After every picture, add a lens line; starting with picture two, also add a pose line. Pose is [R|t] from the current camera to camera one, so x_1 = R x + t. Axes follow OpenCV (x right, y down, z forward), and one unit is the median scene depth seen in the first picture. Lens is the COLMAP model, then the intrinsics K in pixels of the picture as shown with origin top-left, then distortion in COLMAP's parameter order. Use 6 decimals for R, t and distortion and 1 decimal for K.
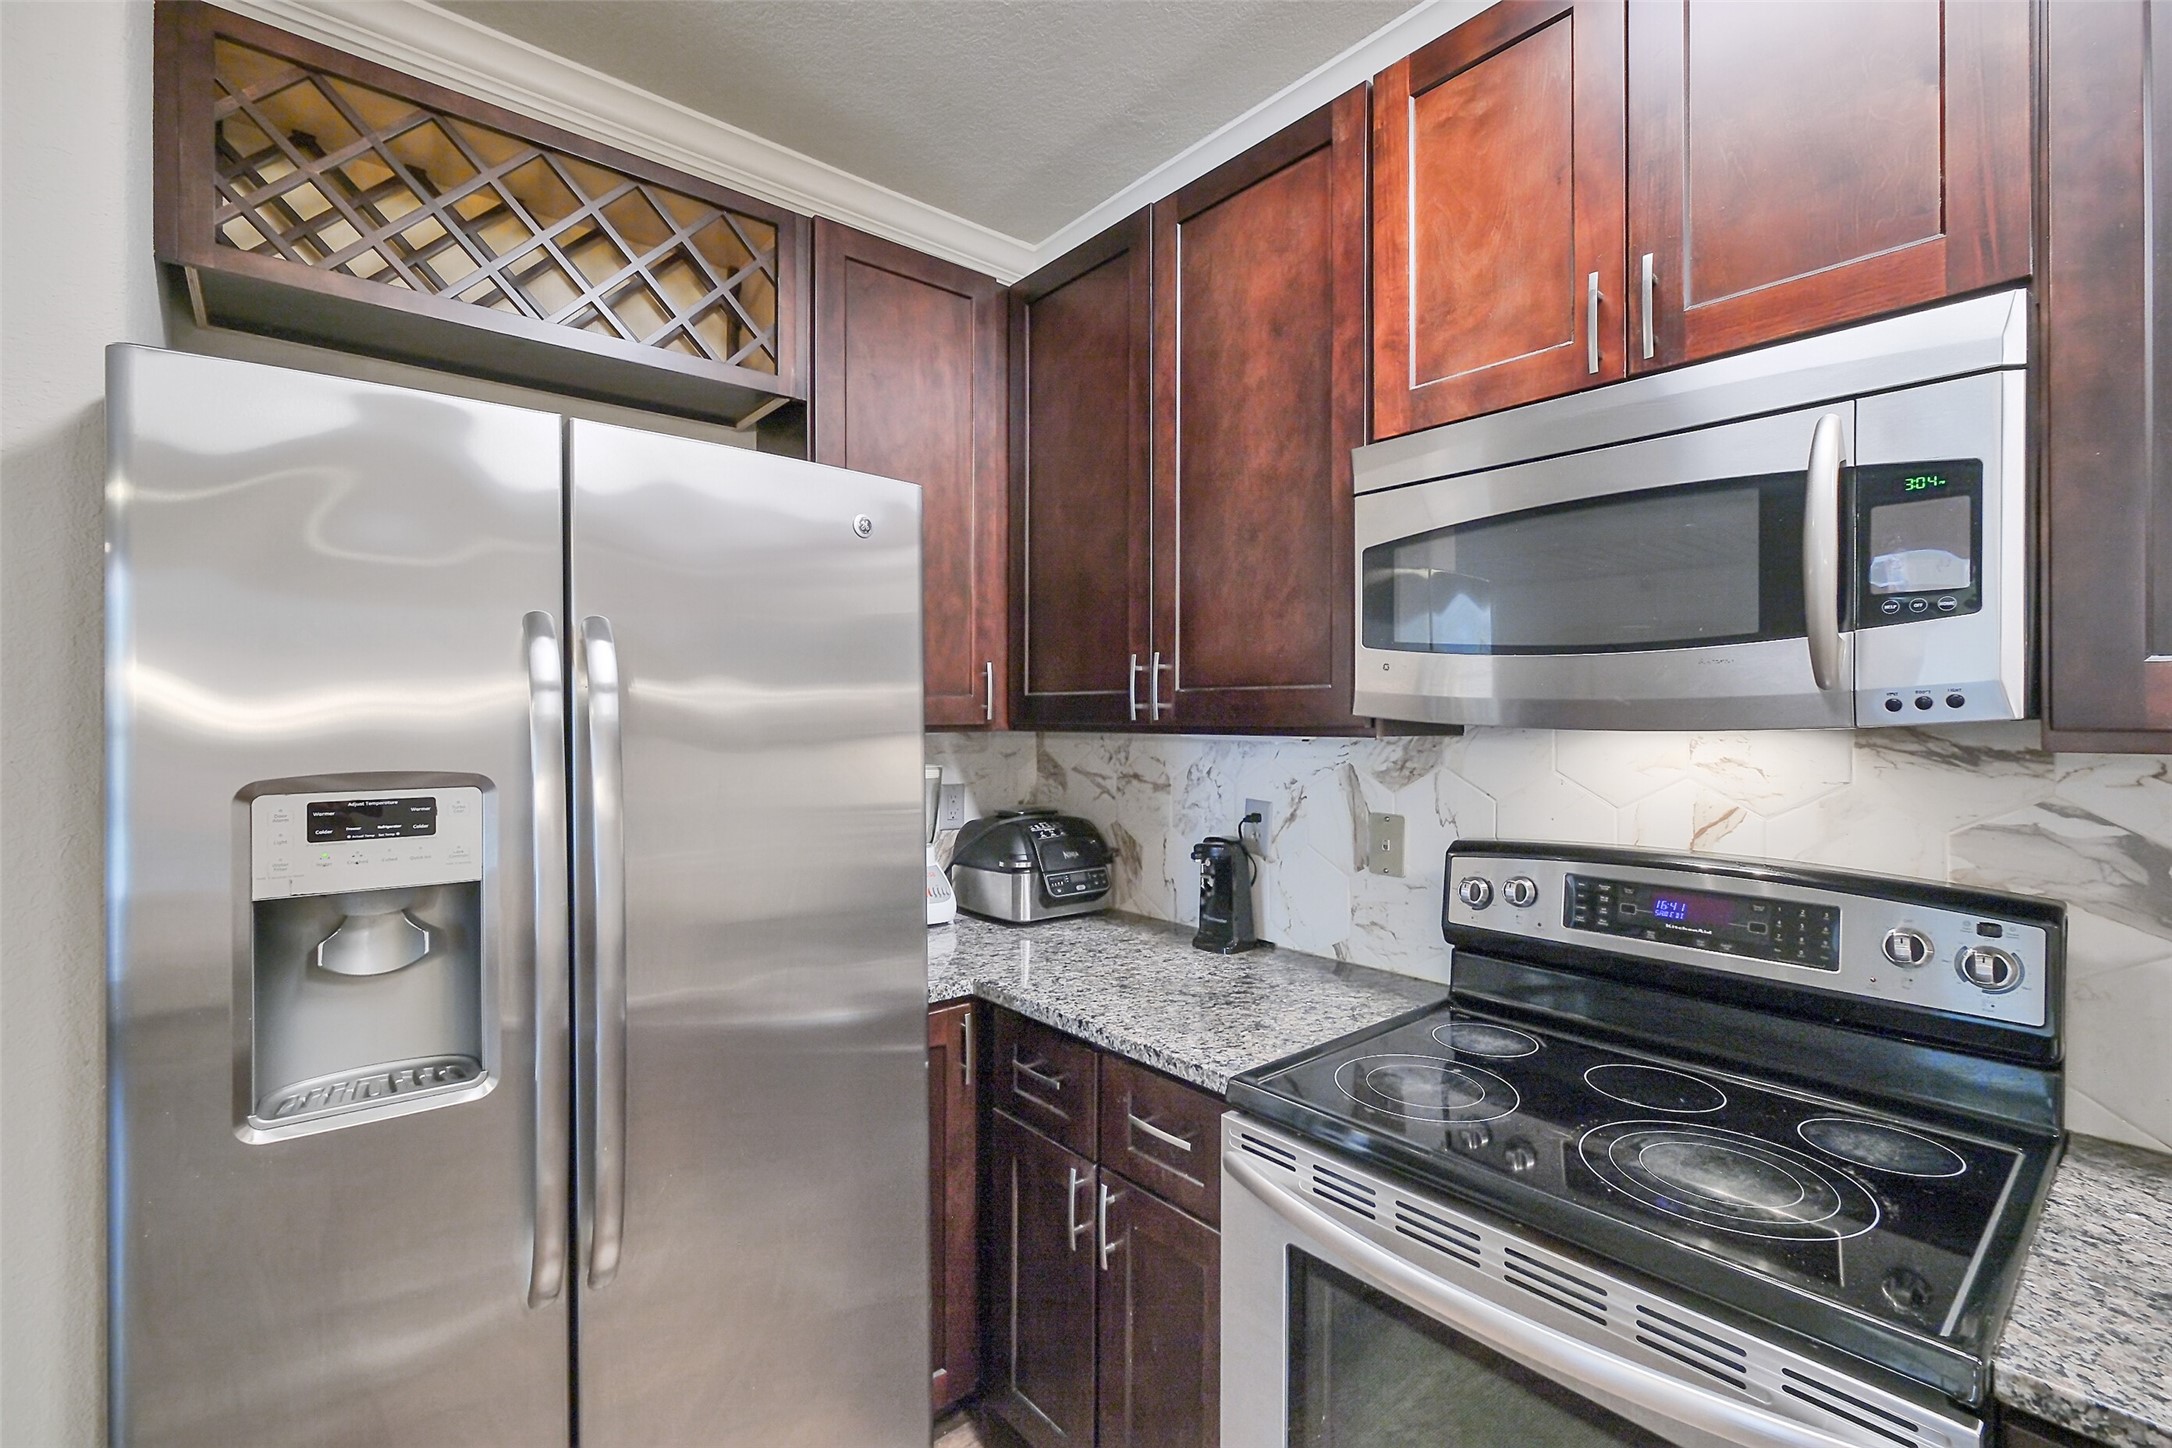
lens RADIAL K [[957.0, 0, 1088.4], [0, 957.0, 713.7], [0, 0, 1]] dist [-0.003425, -0.000041]
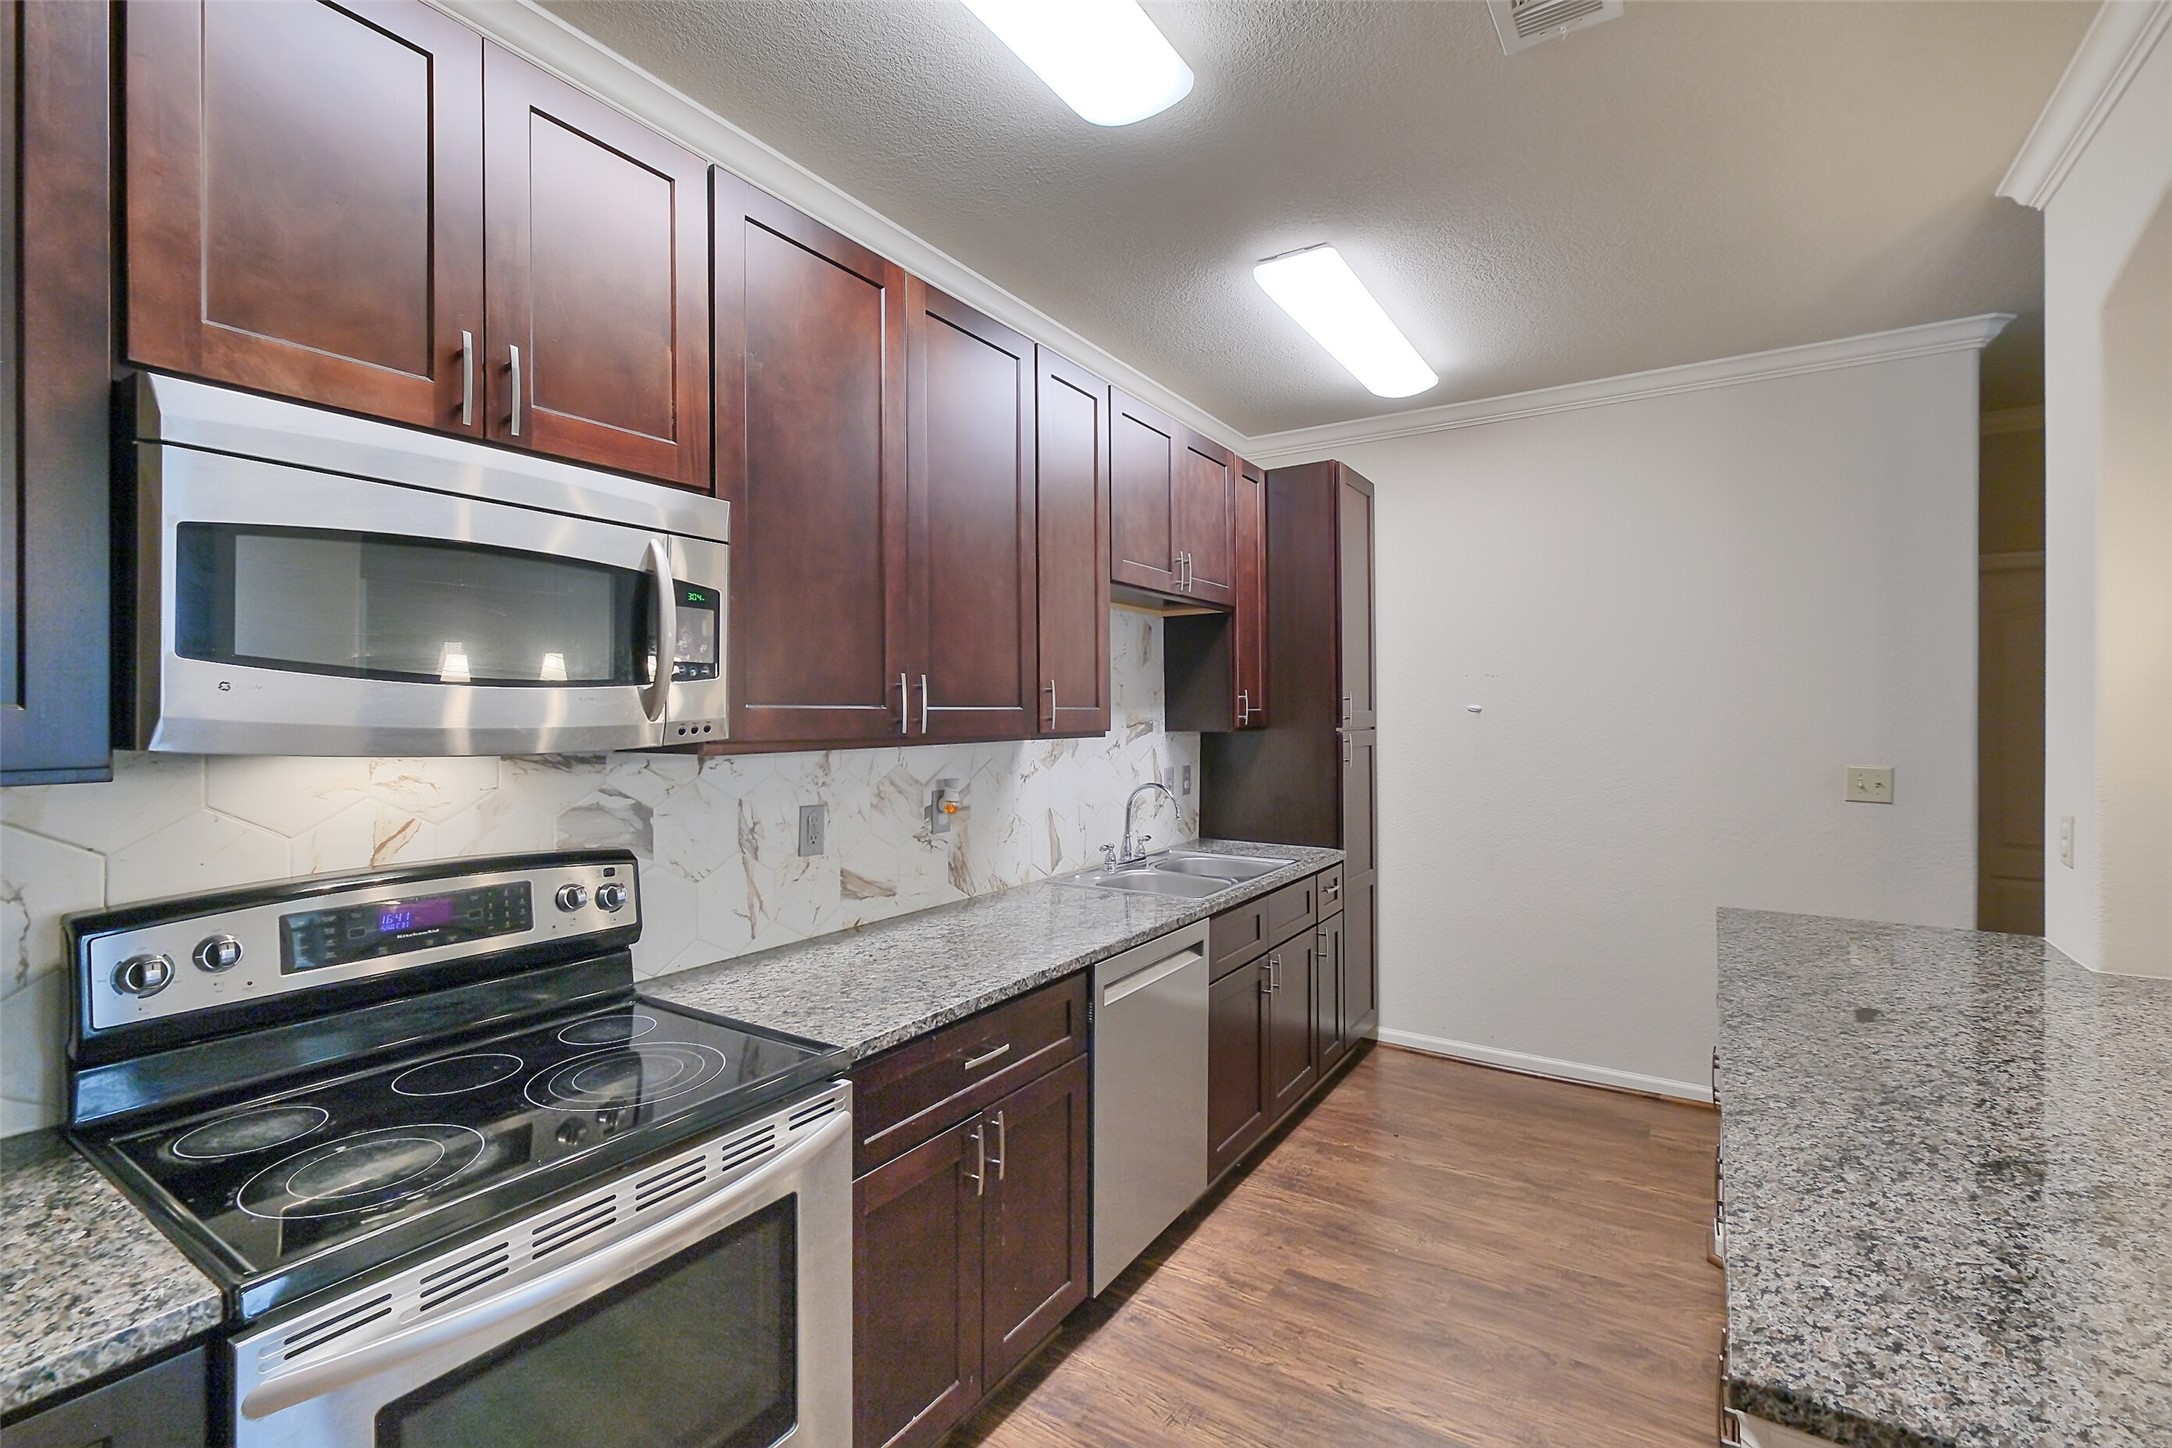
lens RADIAL K [[949.0, 0, 1081.9], [0, 949.0, 714.6], [0, 0, 1]] dist [-0.002482, -0.000396]
pose [[-0.284577, -0.003132, 0.958648, -0.610726], [-0.002593, 0.999994, 0.002497, -0.029716], [-0.958650, -0.001775, -0.284583, 0.560578]]
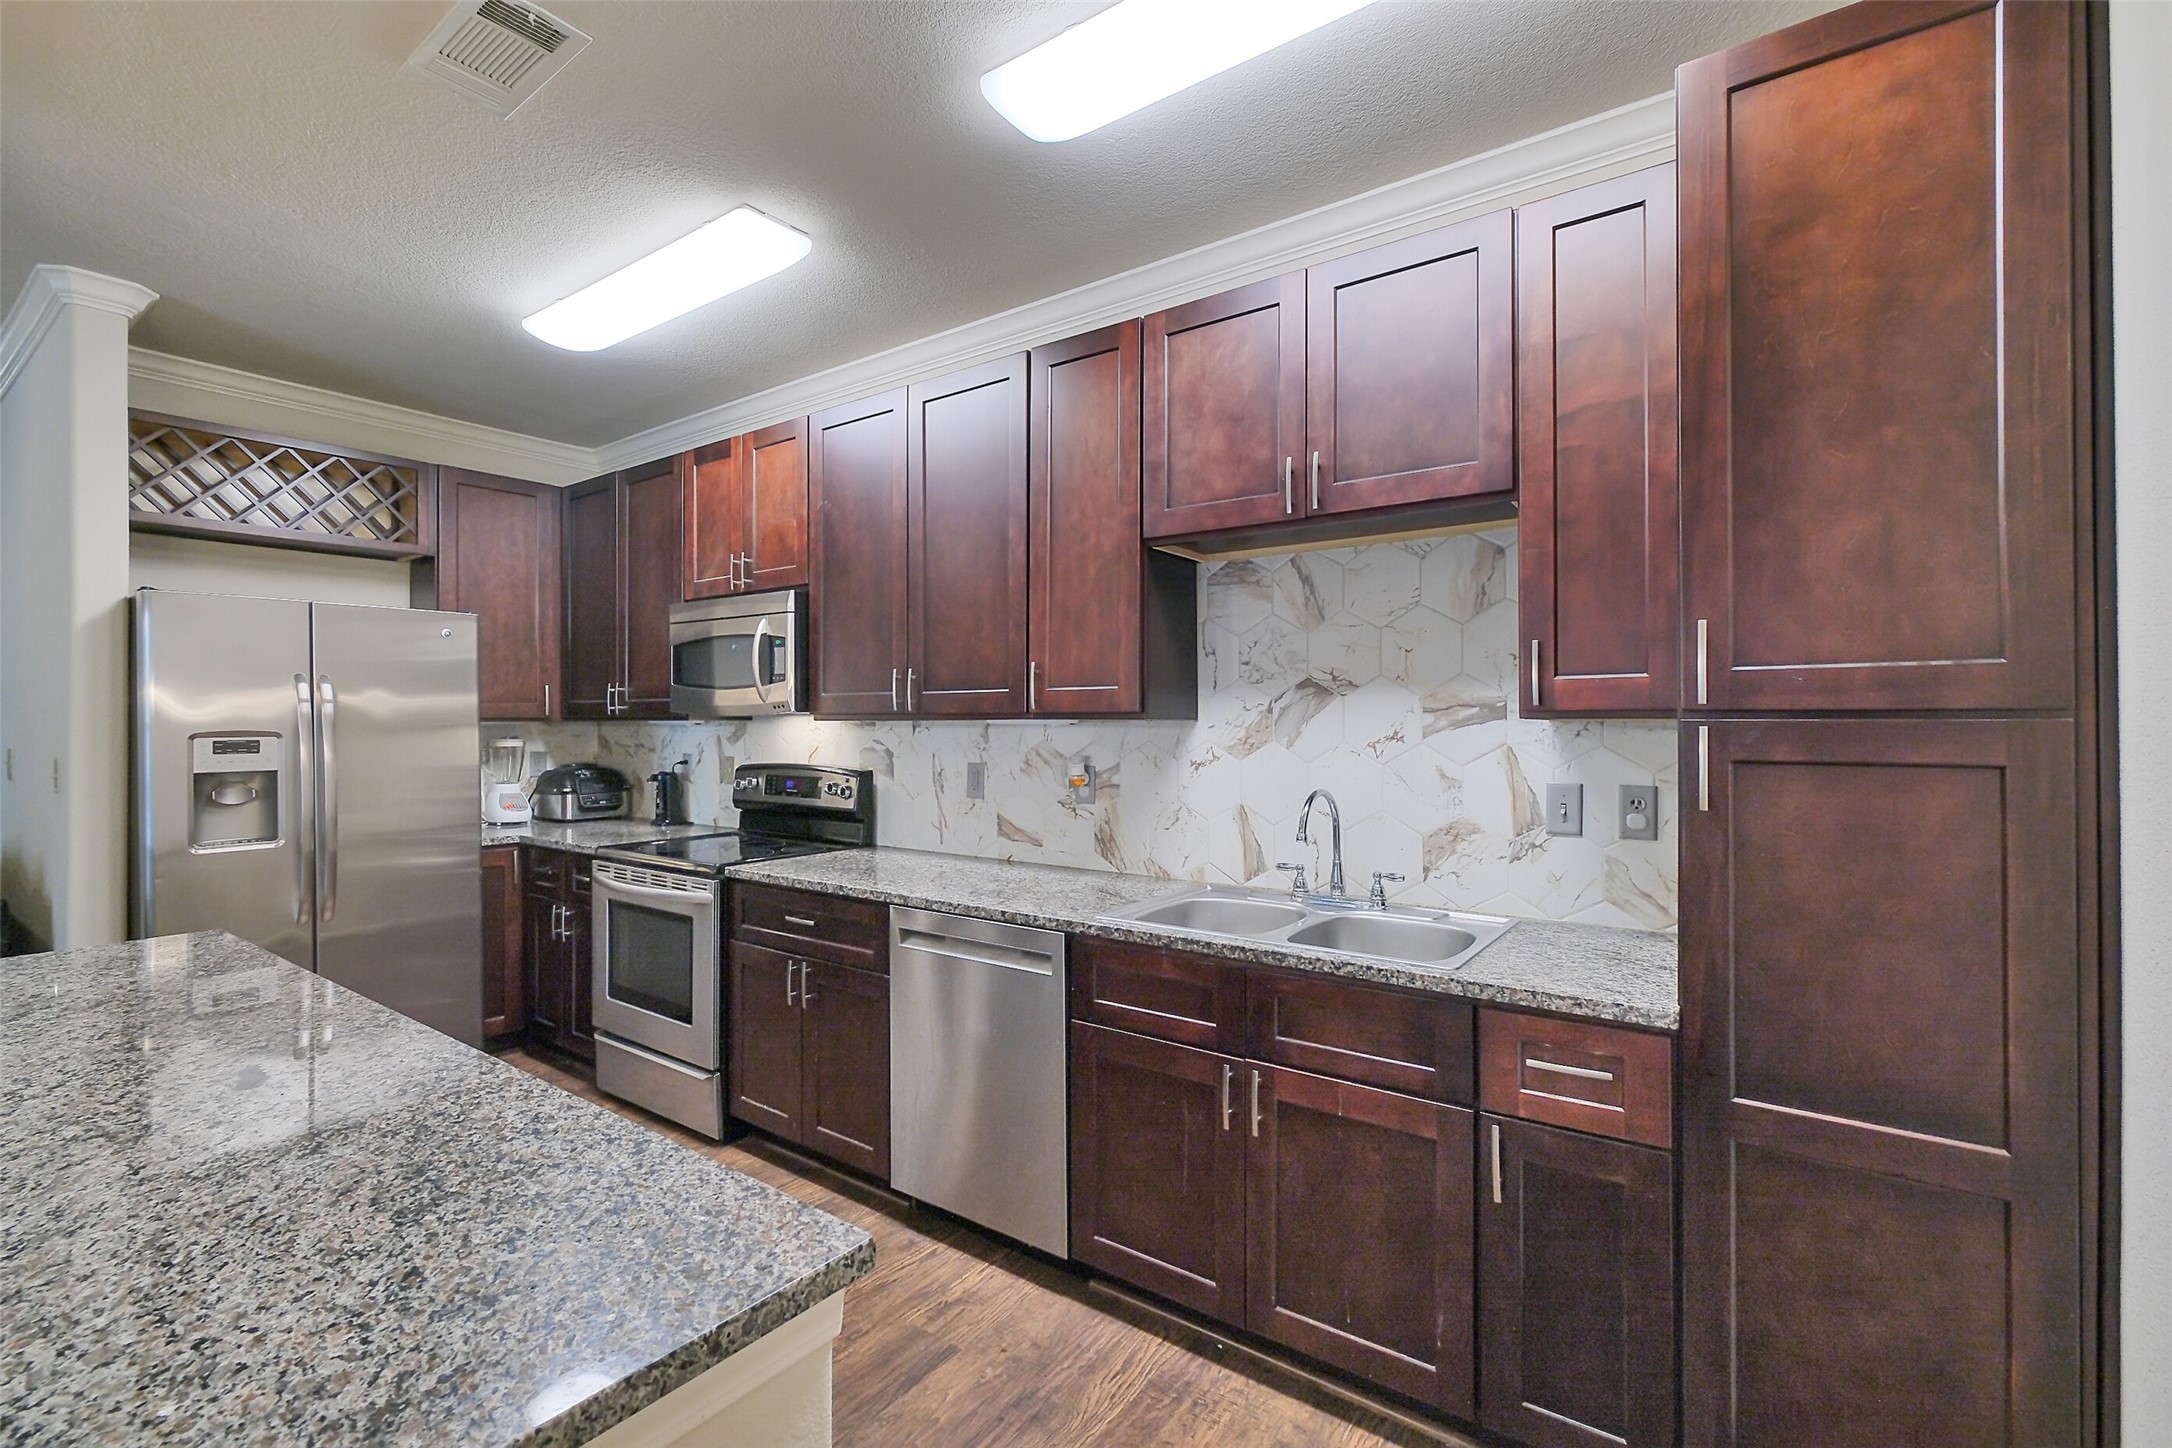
lens RADIAL K [[957.0, 0, 1088.4], [0, 957.0, 713.7], [0, 0, 1]] dist [-0.003425, -0.000041]
pose [[0.971711, -0.001702, 0.236165, 0.775092], [0.002183, 0.999996, -0.001773, 0.015009], [-0.236162, 0.002238, 0.971711, -1.746566]]
